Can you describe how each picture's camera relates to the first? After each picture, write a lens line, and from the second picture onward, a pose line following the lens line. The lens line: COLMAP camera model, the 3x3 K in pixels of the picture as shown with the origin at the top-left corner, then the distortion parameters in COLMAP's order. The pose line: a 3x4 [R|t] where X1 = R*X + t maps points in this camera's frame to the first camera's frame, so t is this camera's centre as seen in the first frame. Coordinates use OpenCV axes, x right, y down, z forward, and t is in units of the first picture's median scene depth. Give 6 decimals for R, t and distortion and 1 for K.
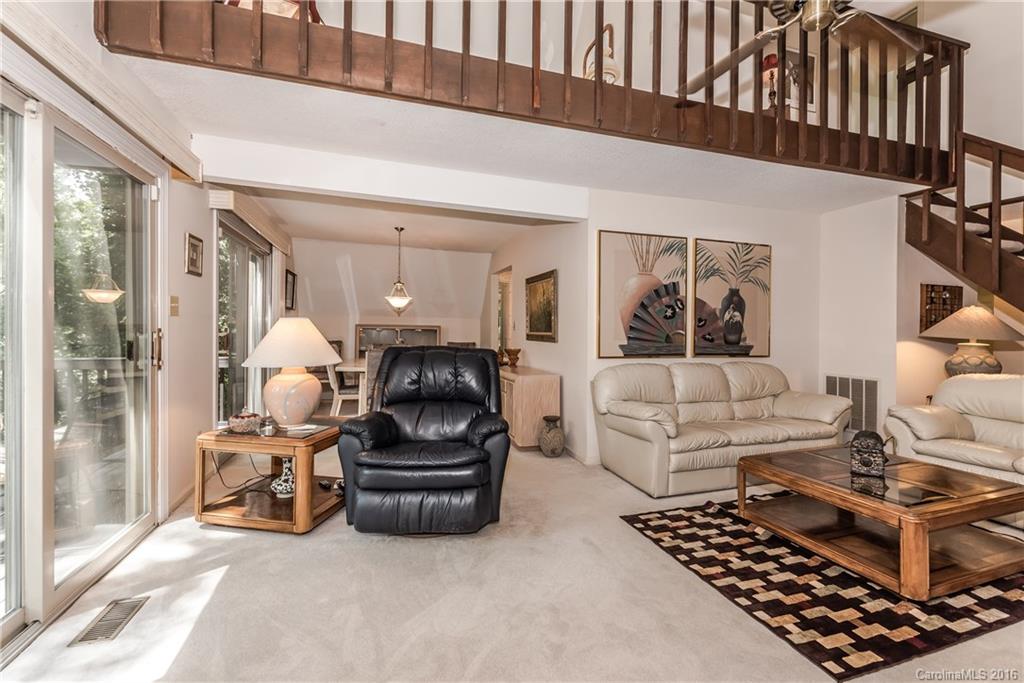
lens RADIAL K [[447.6, 0, 514.6], [0, 447.6, 334.0], [0, 0, 1]] dist [0.002927, -0.000533]
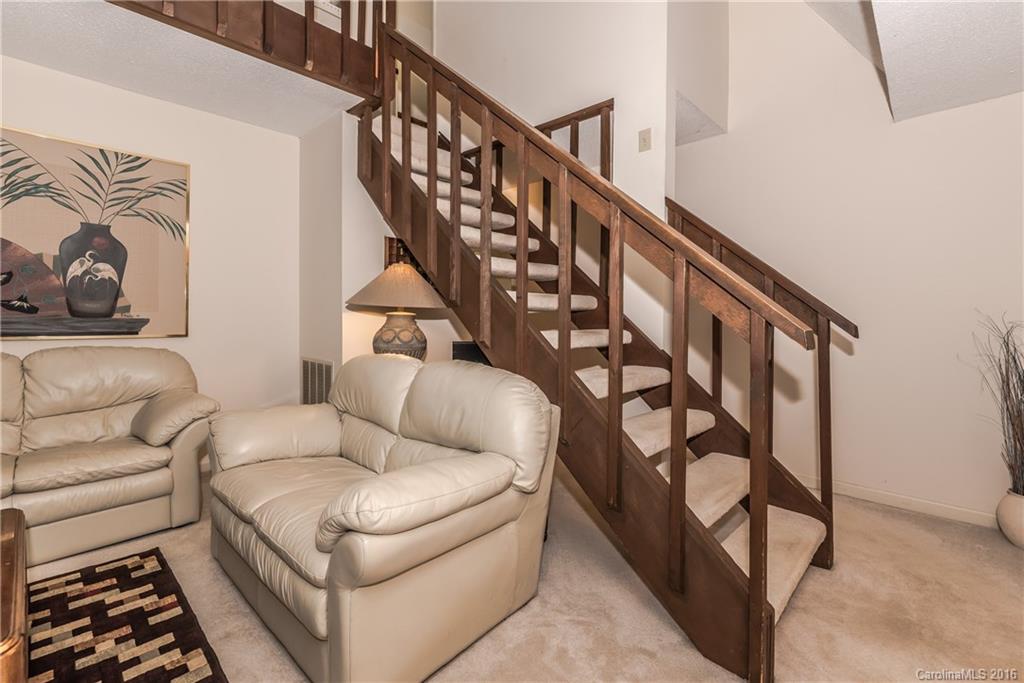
lens RADIAL K [[447.6, 0, 521.3], [0, 447.6, 321.9], [0, 0, 1]] dist [0.002927, -0.000533]
pose [[0.883697, -0.007807, 0.467995, 0.770881], [0.000288, 0.999870, 0.016134, 0.021568], [-0.468060, -0.014123, 0.883584, 0.220983]]
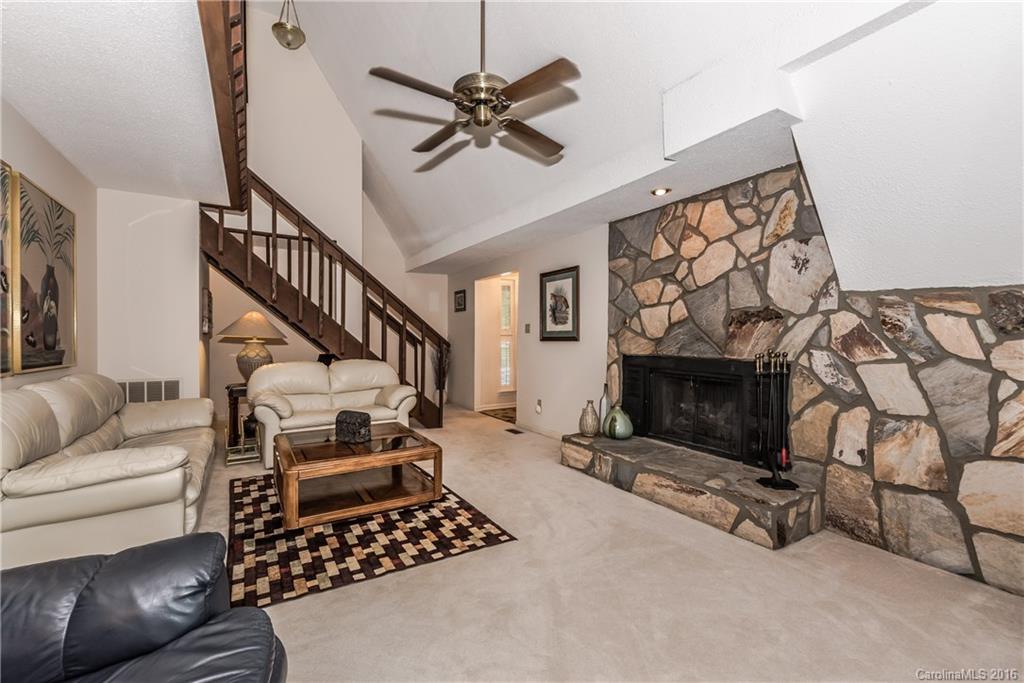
lens RADIAL K [[447.6, 0, 507.3], [0, 447.6, 340.7], [0, 0, 1]] dist [0.002927, -0.000533]
pose [[-0.218151, -0.015854, 0.975786, -0.334503], [0.007090, 0.999816, 0.017829, 0.002965], [-0.975889, 0.010808, -0.217999, 0.525702]]
